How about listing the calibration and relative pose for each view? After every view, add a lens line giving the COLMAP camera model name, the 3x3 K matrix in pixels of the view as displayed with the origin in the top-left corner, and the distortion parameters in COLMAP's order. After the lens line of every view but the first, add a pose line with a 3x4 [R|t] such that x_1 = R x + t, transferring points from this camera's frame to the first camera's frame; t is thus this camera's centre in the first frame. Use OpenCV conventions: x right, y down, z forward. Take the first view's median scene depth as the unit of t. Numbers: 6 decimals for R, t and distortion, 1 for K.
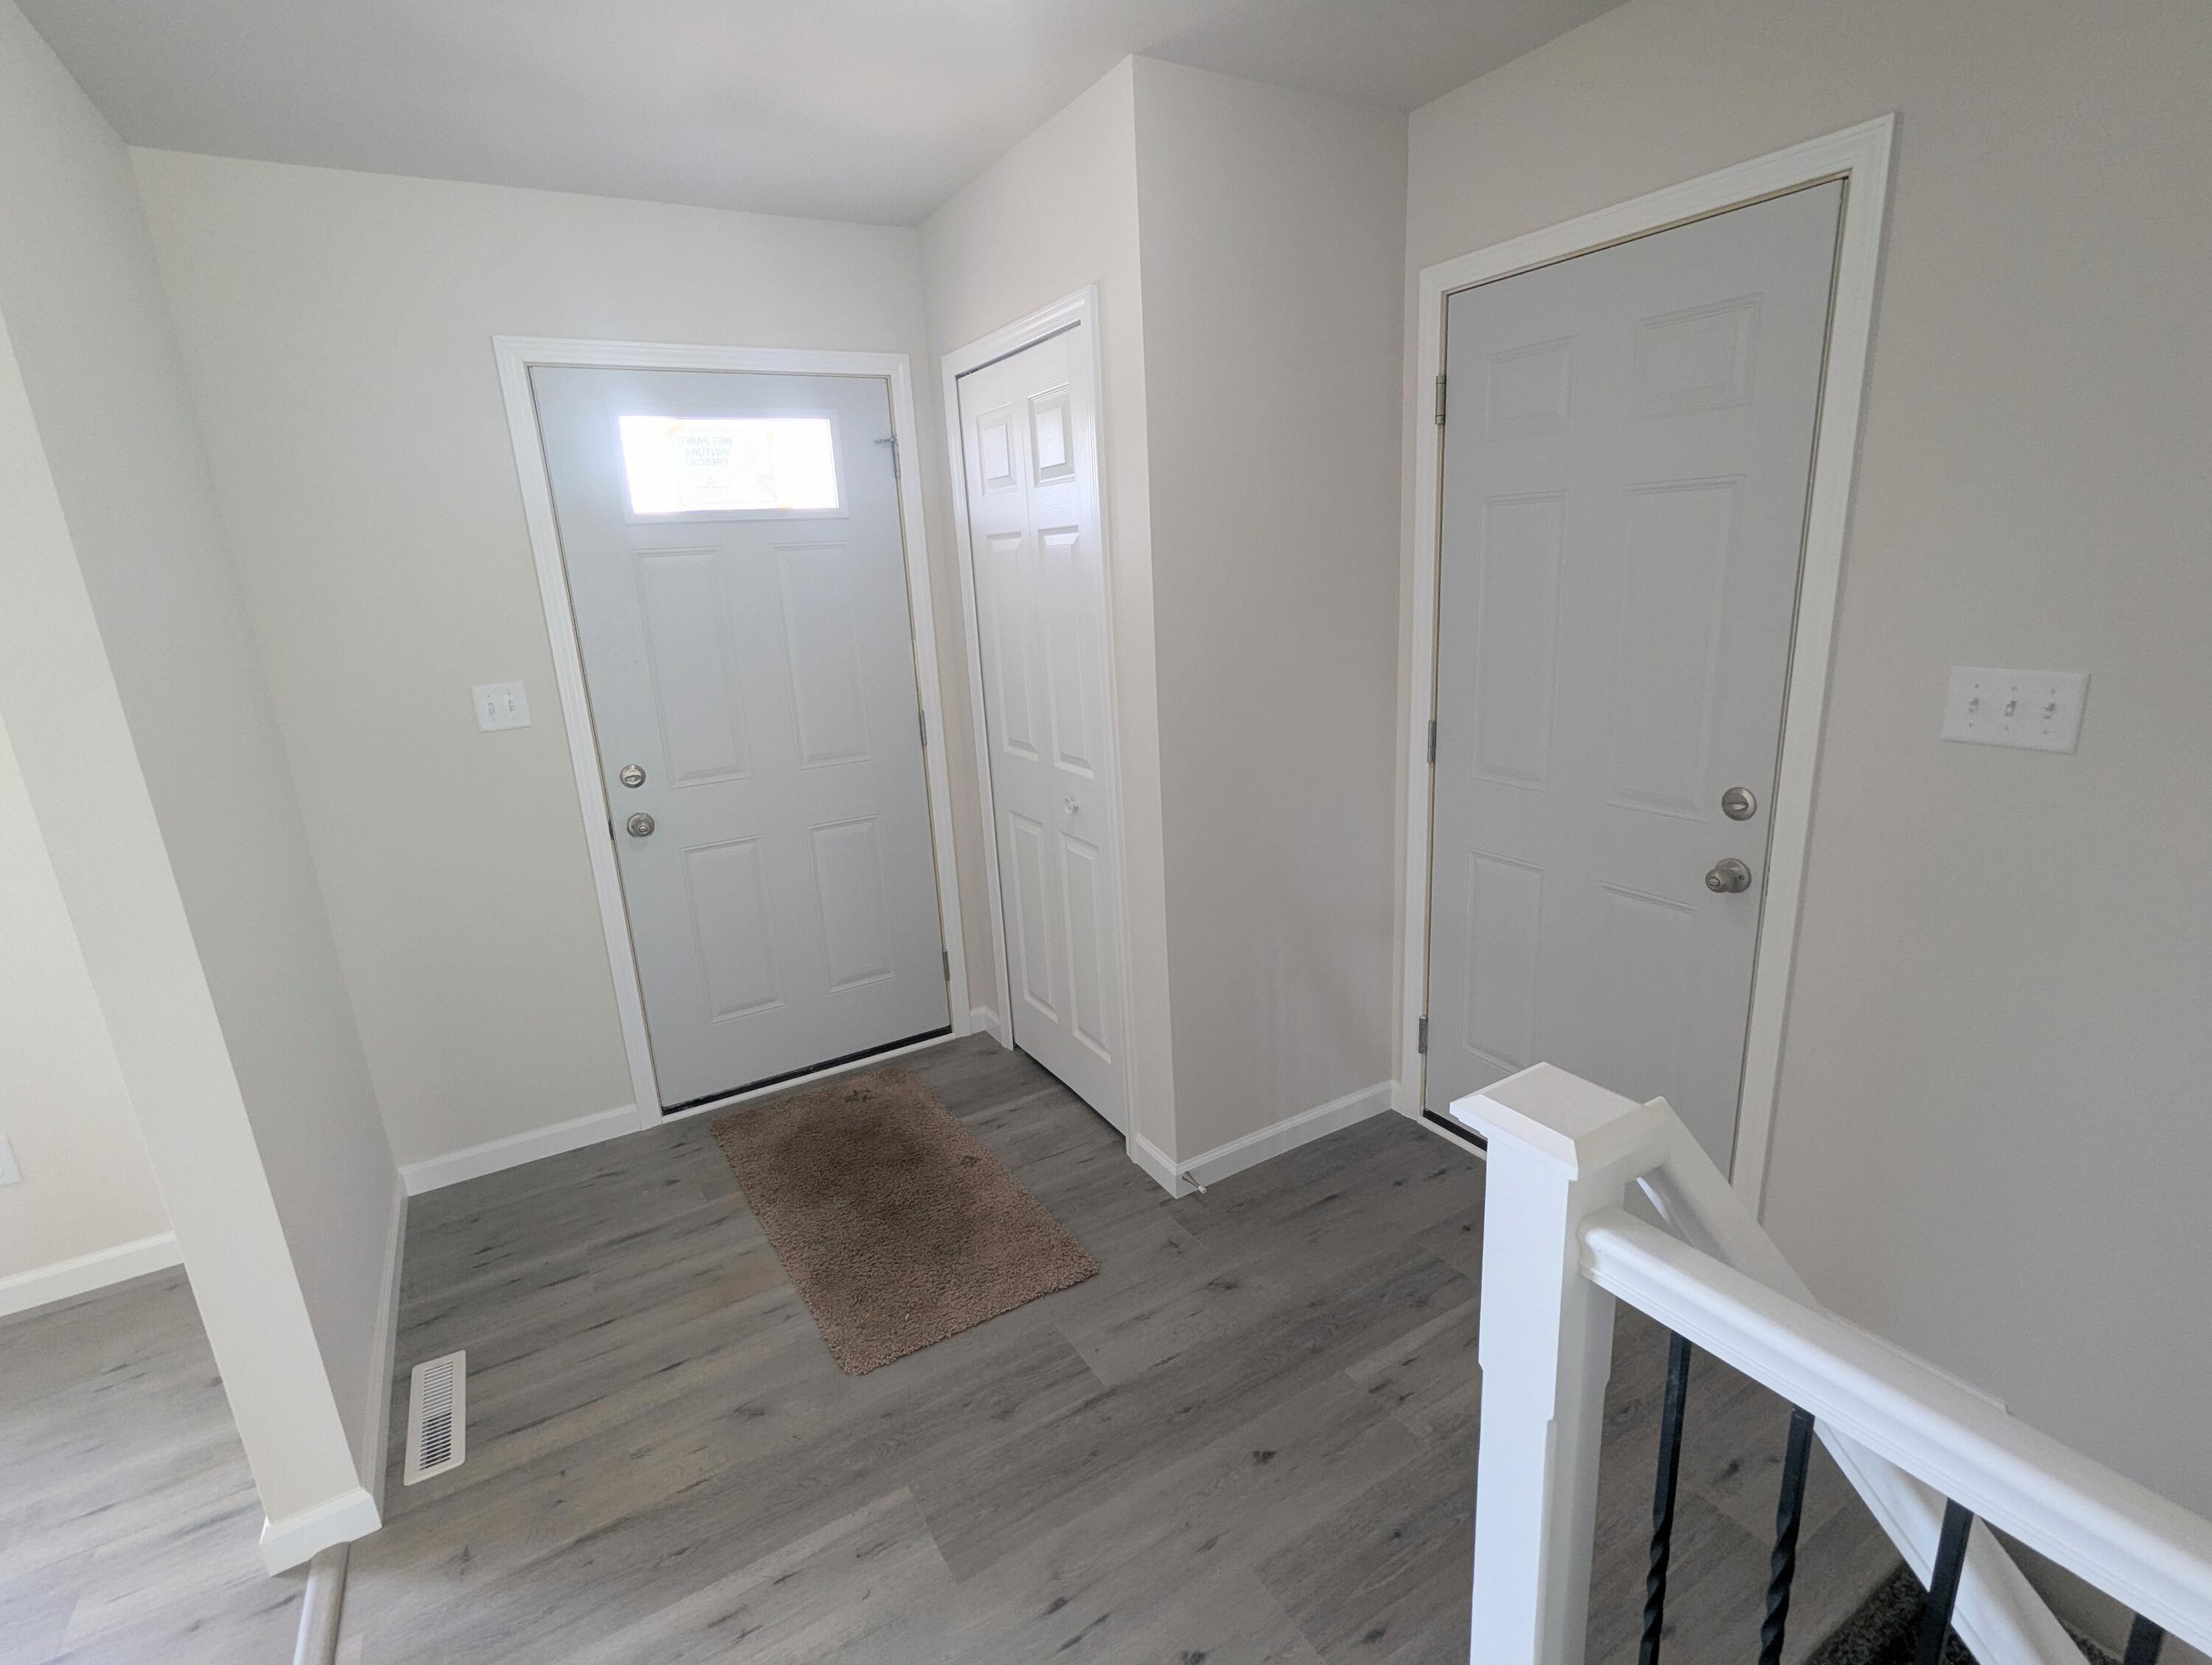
lens RADIAL K [[1055.7, 0, 1110.3], [0, 1055.7, 831.7], [0, 0, 1]] dist [0.000399, 0.001941]
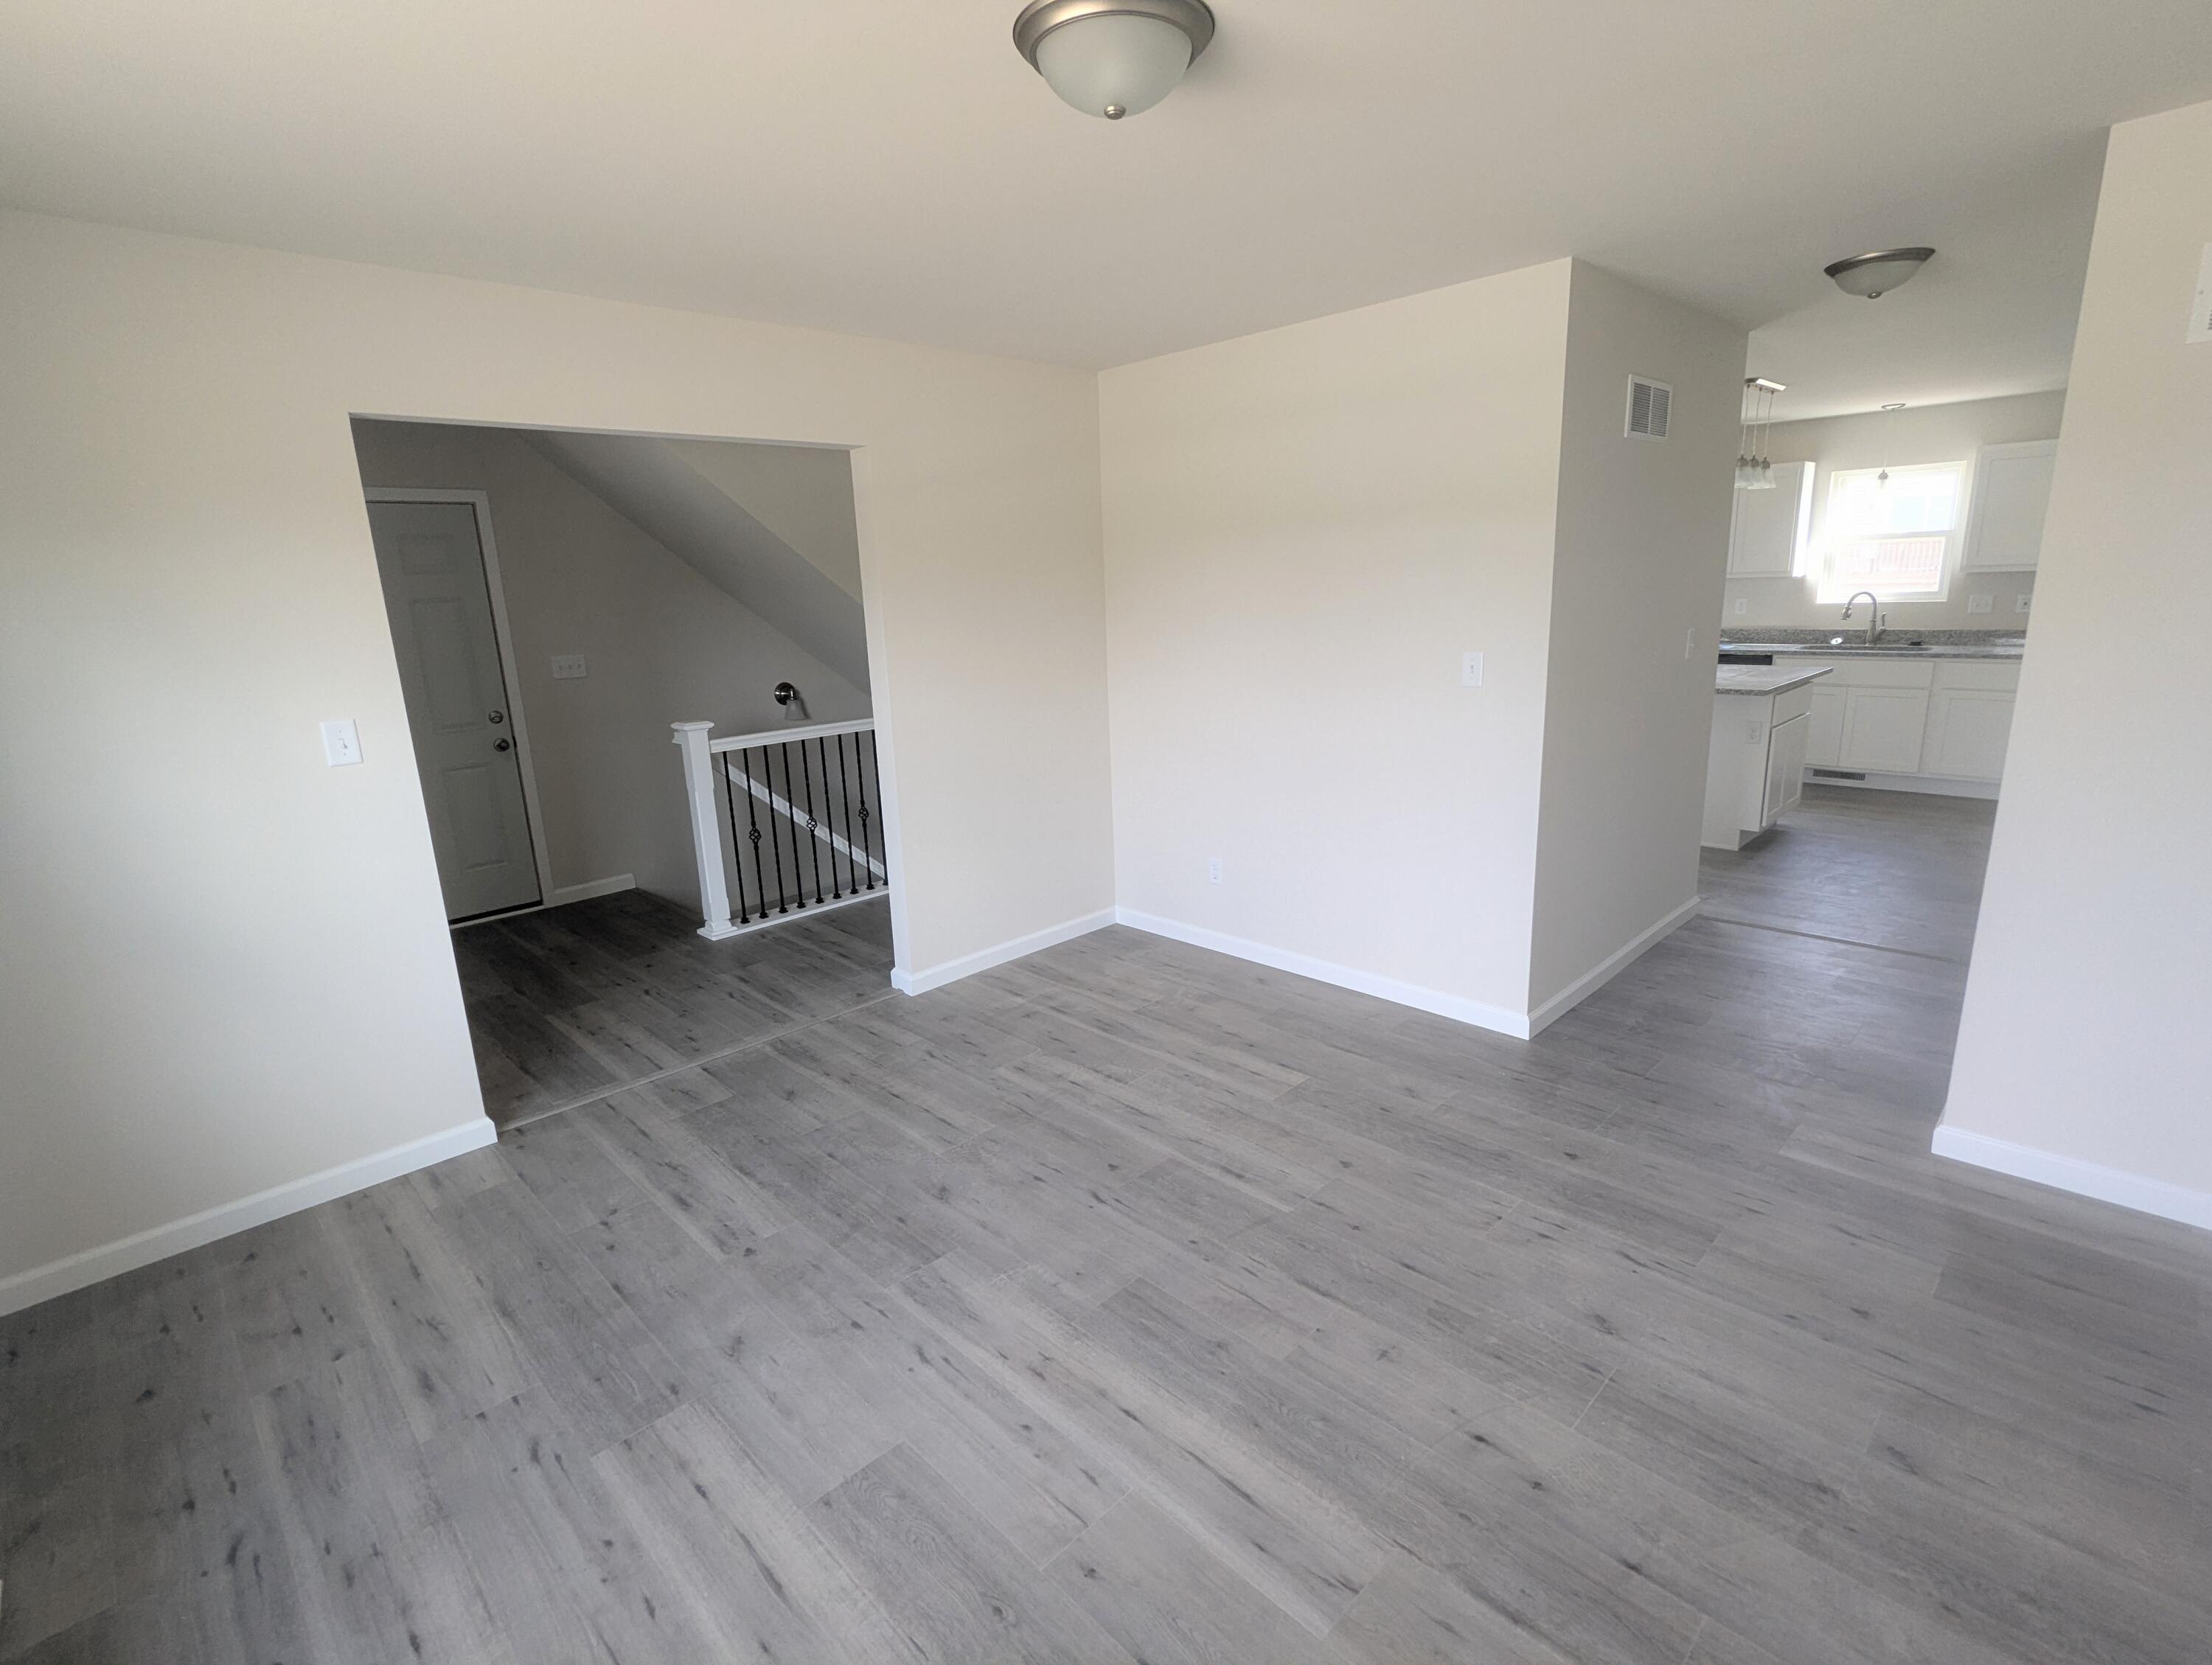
lens RADIAL K [[1055.7, 0, 1103.3], [0, 1055.7, 828.0], [0, 0, 1]] dist [0.000399, 0.001941]
pose [[-0.234451, -0.166642, 0.957739, -2.718207], [0.300717, 0.924444, 0.234463, 0.077973], [-0.924447, 0.342979, -0.166625, 0.134100]]
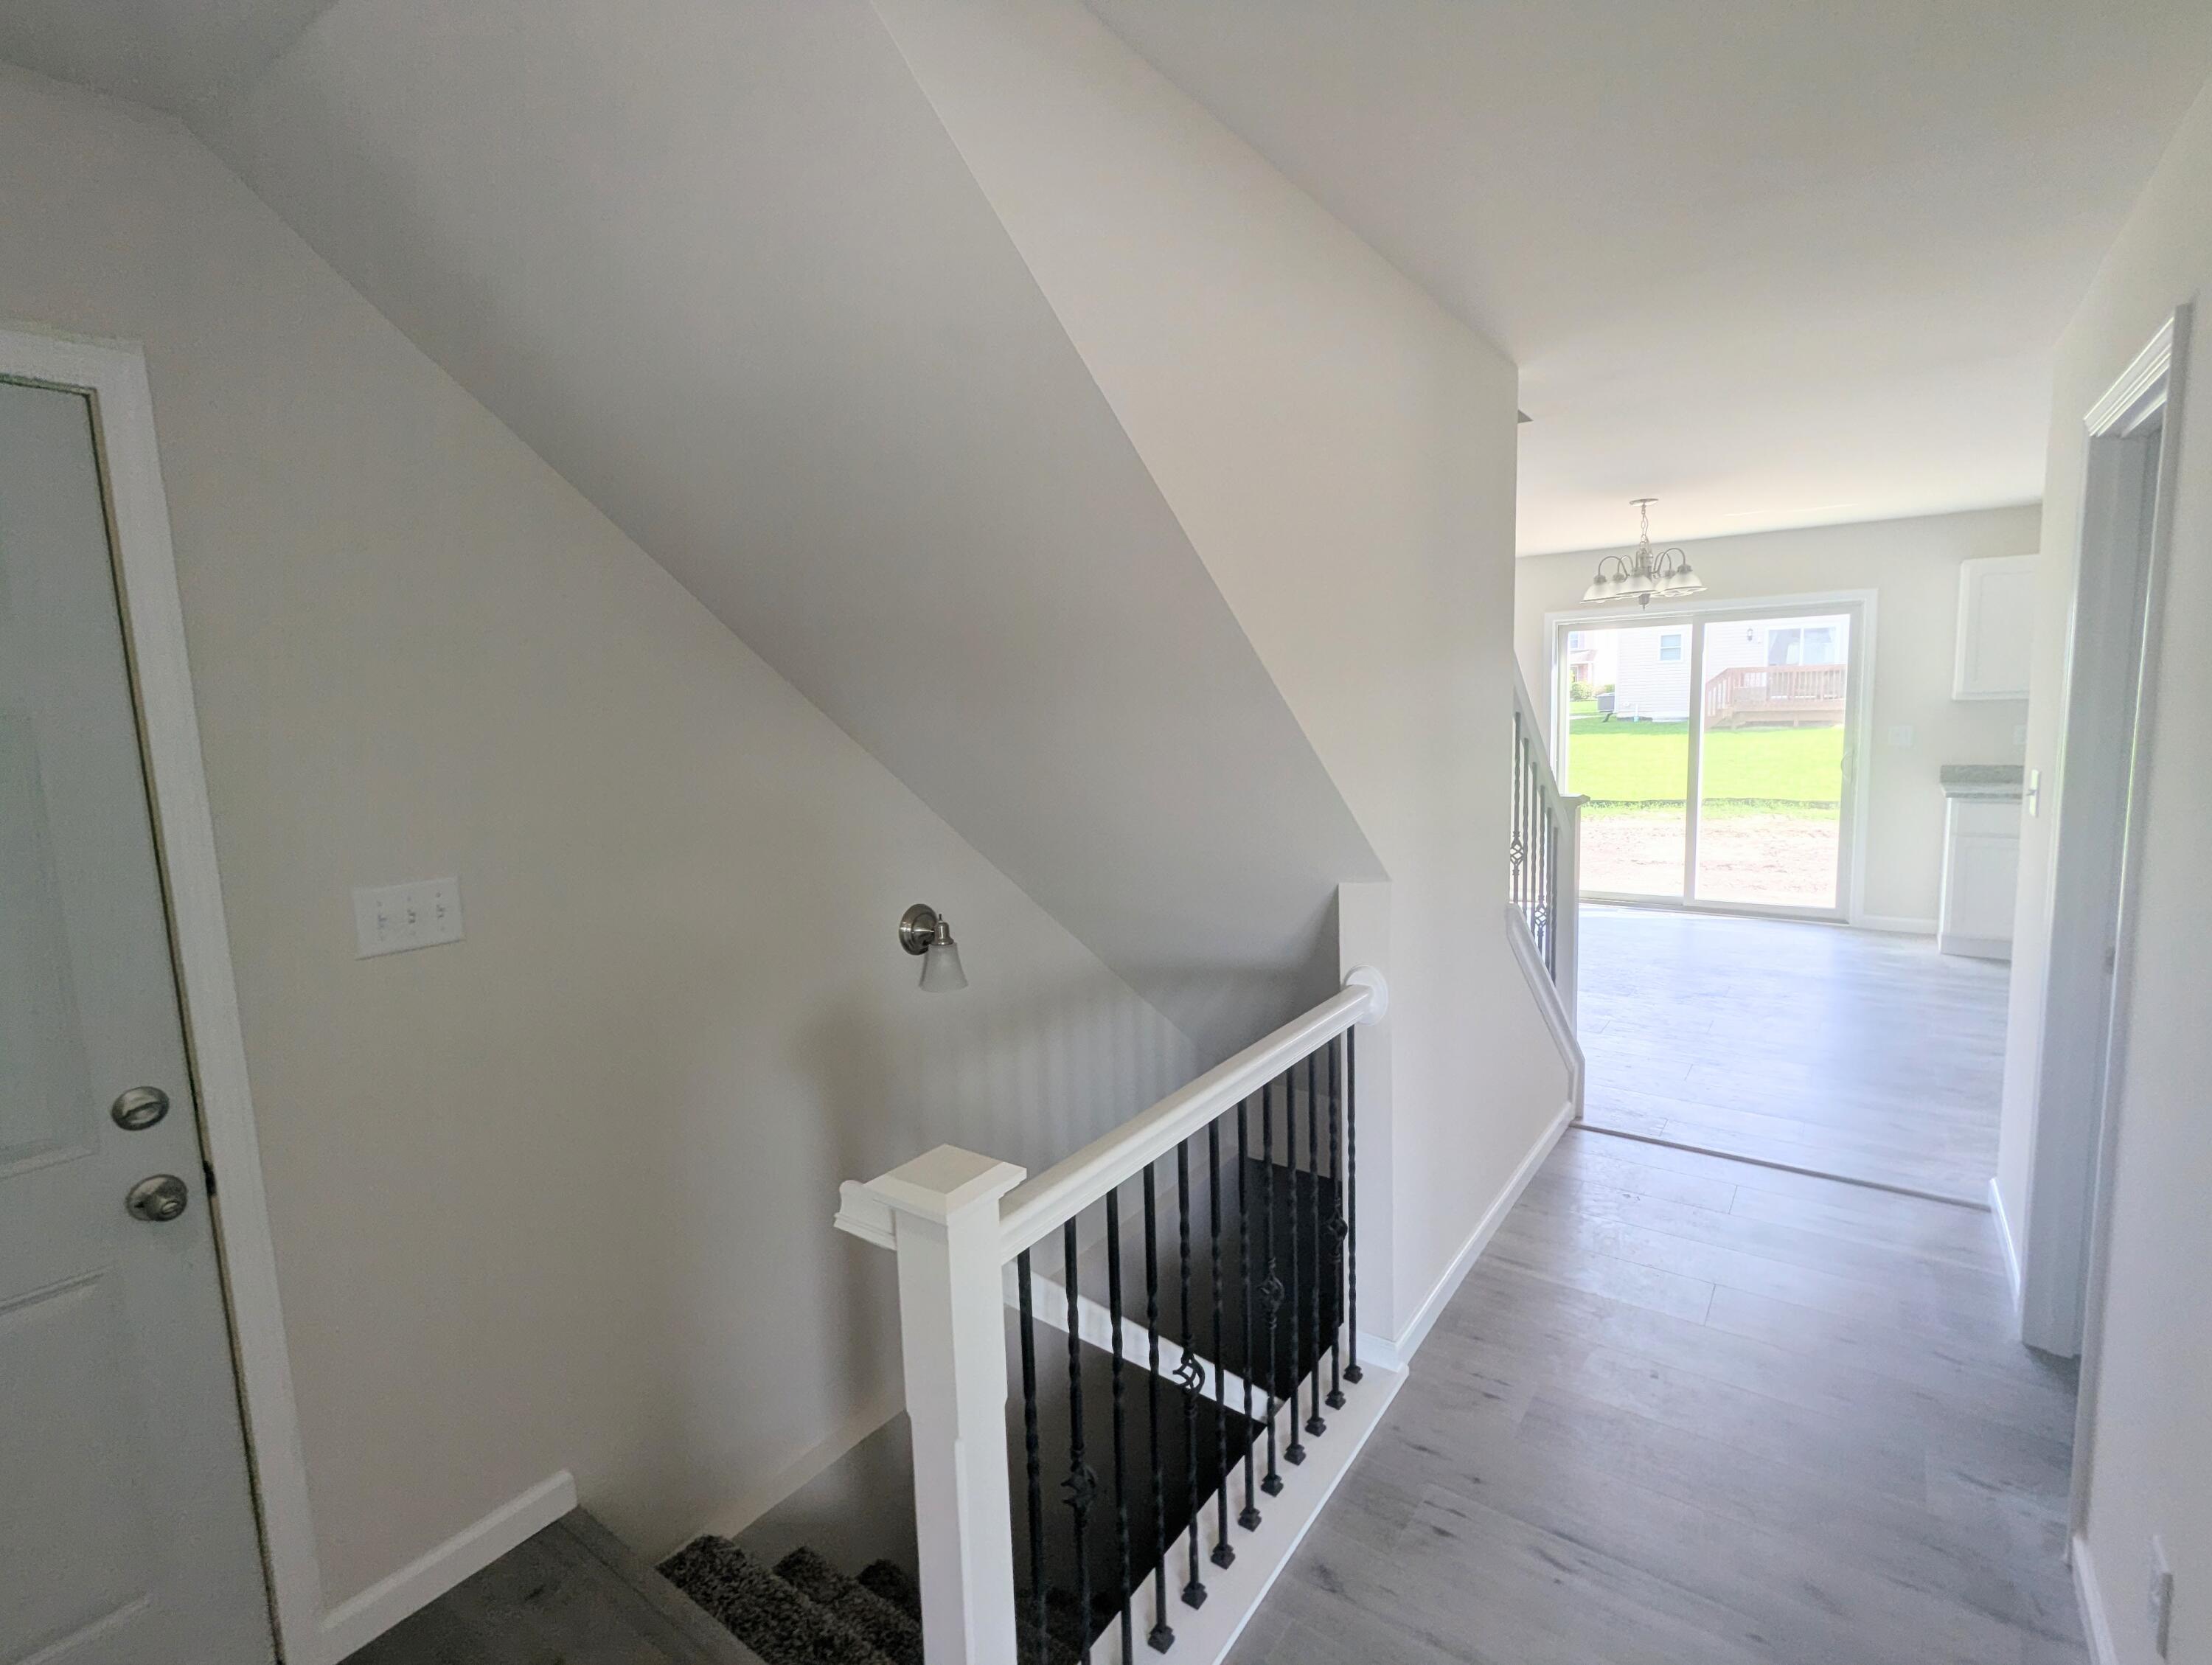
lens RADIAL K [[1055.7, 0, 1106.3], [0, 1055.7, 831.8], [0, 0, 1]] dist [0.000399, 0.001941]
pose [[-0.391887, -0.052741, 0.918501, -0.462252], [0.288103, 0.941107, 0.176961, -0.175299], [-0.873740, 0.333971, -0.353612, 0.659962]]
